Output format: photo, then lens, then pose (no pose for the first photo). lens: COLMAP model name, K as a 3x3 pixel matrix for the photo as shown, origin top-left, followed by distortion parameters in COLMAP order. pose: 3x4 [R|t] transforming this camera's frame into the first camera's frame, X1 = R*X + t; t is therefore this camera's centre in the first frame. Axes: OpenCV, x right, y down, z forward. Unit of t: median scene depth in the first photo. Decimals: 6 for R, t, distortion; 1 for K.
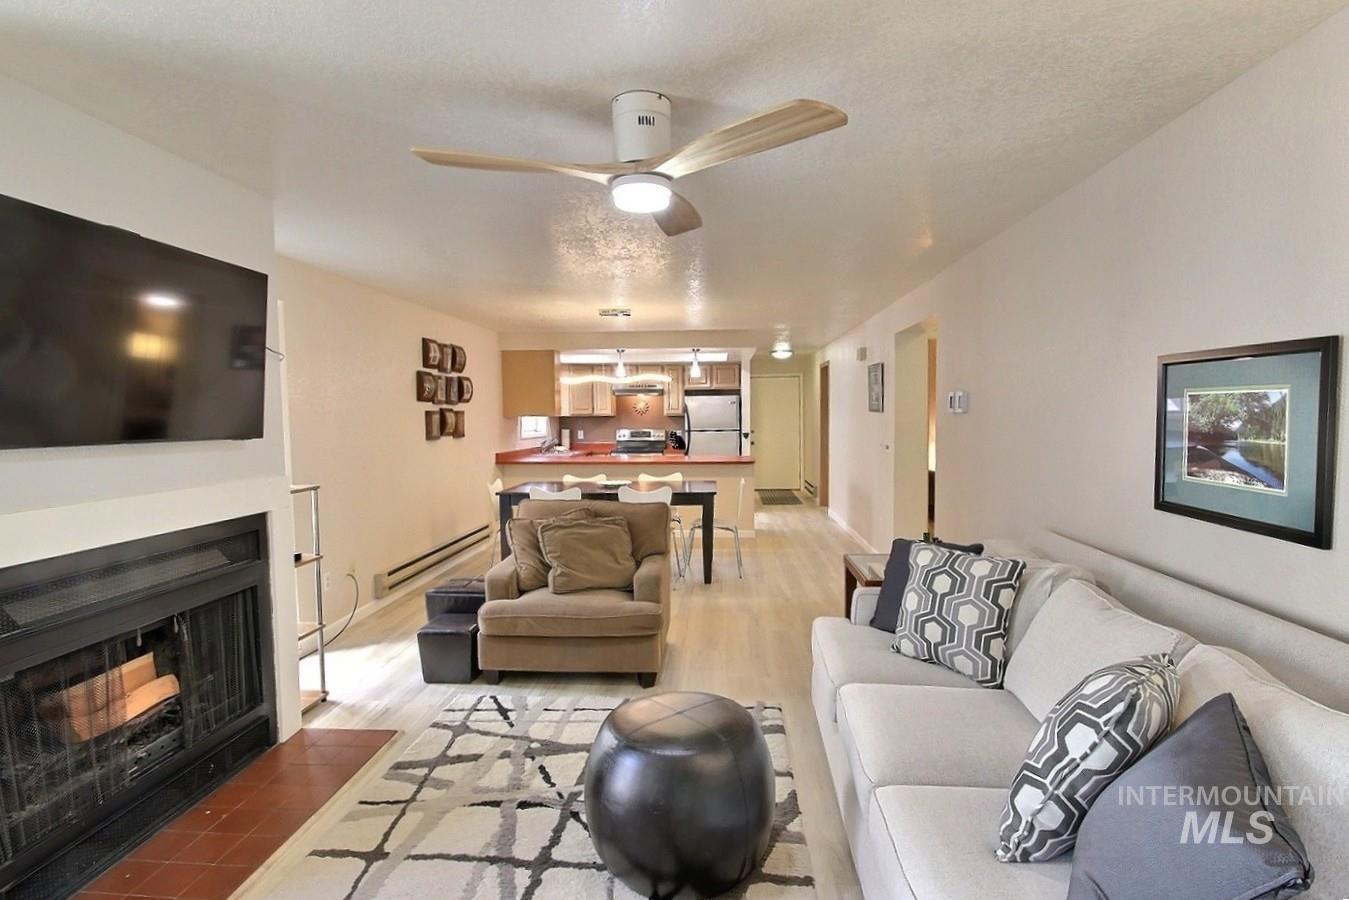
lens RADIAL K [[691.2, 0, 674.5], [0, 691.2, 450.0], [0, 0, 1]] dist [-0.000534, -0.000065]
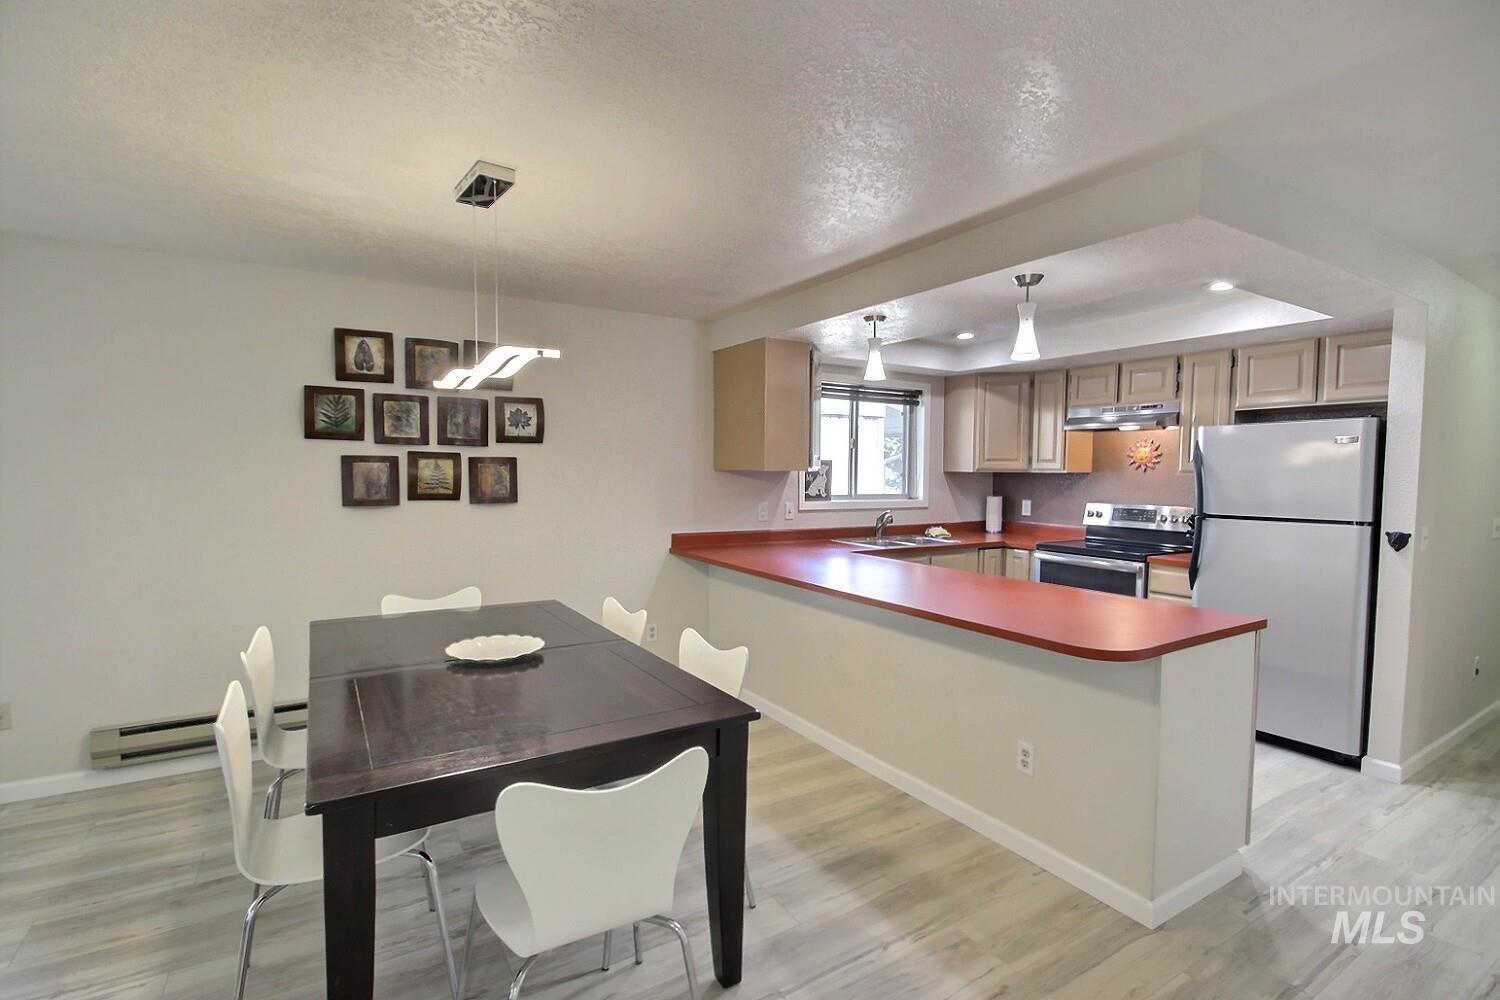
lens RADIAL K [[693.8, 0, 749.8], [0, 693.8, 508.2], [0, 0, 1]] dist [0.013229, -0.013022]
pose [[0.584531, 0.056859, -0.809376, 0.188133], [-0.054376, 0.998044, 0.030843, -0.029629], [0.809547, 0.025982, 0.586480, 0.563189]]
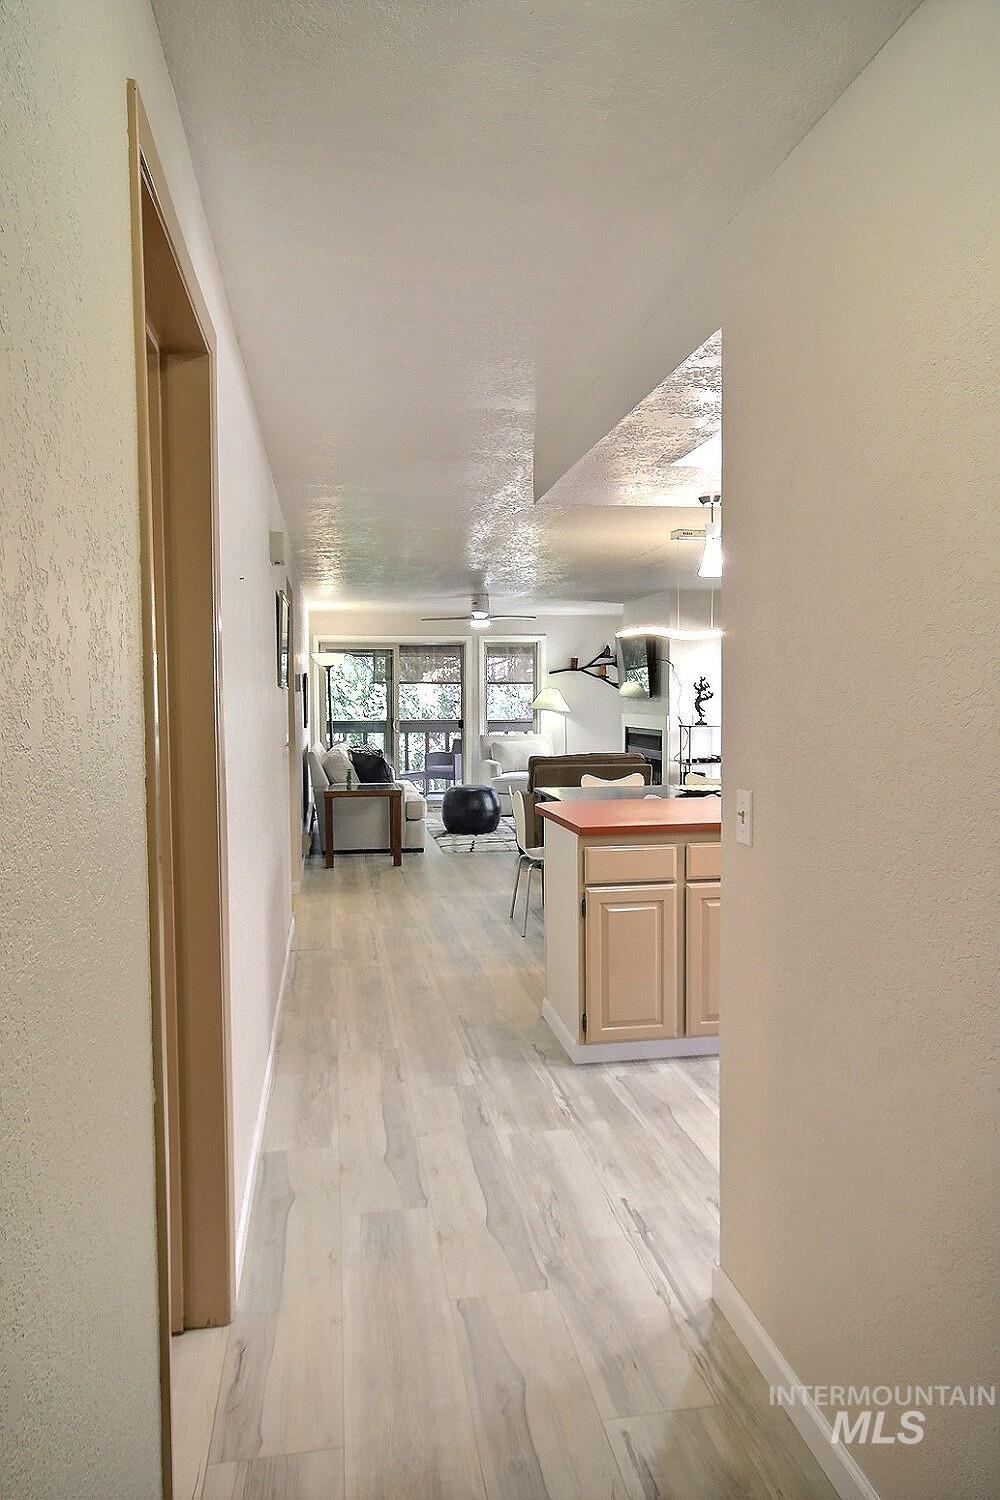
lens RADIAL K [[1007.3, 0, 500.0], [0, 1007.3, 750.0], [0, 0, 1]] dist [0.002848, 0.001112]
pose [[-0.971403, 0.032032, -0.235267, 0.211345], [0.006003, 0.993855, 0.110528, -0.062570], [0.237361, 0.105955, -0.965626, 1.208338]]
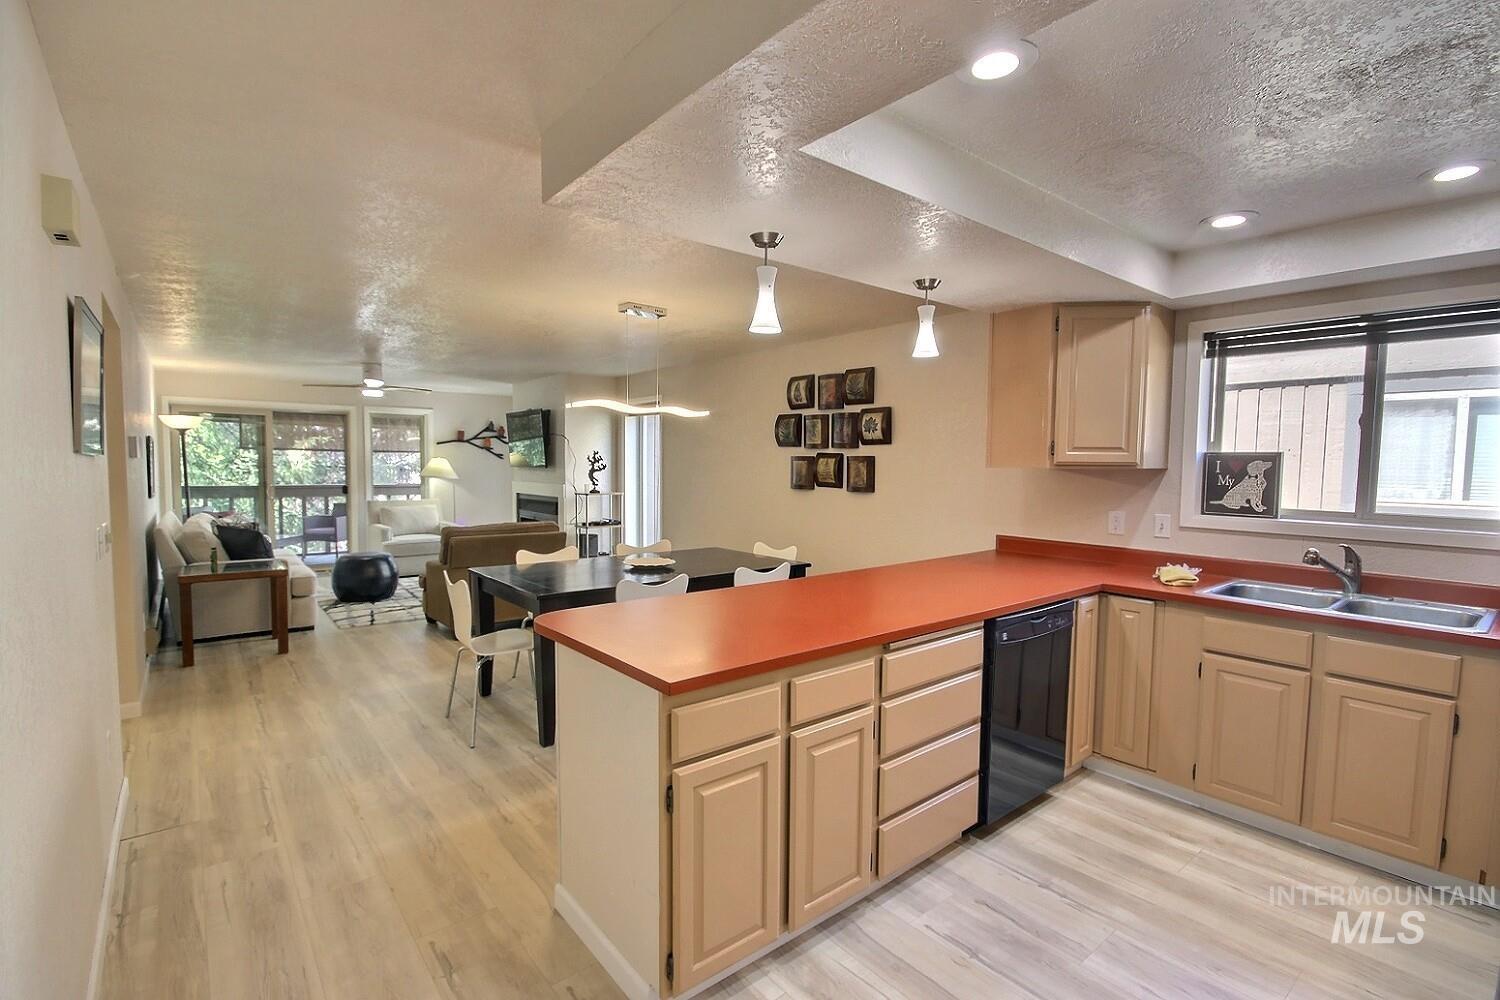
lens RADIAL K [[693.8, 0, 749.8], [0, 693.8, 508.2], [0, 0, 1]] dist [0.013229, -0.013022]
pose [[-0.731004, 0.049809, -0.680553, 0.194091], [-0.037663, 0.992867, 0.113122, -0.054747], [0.681333, 0.108324, -0.723914, 0.990642]]
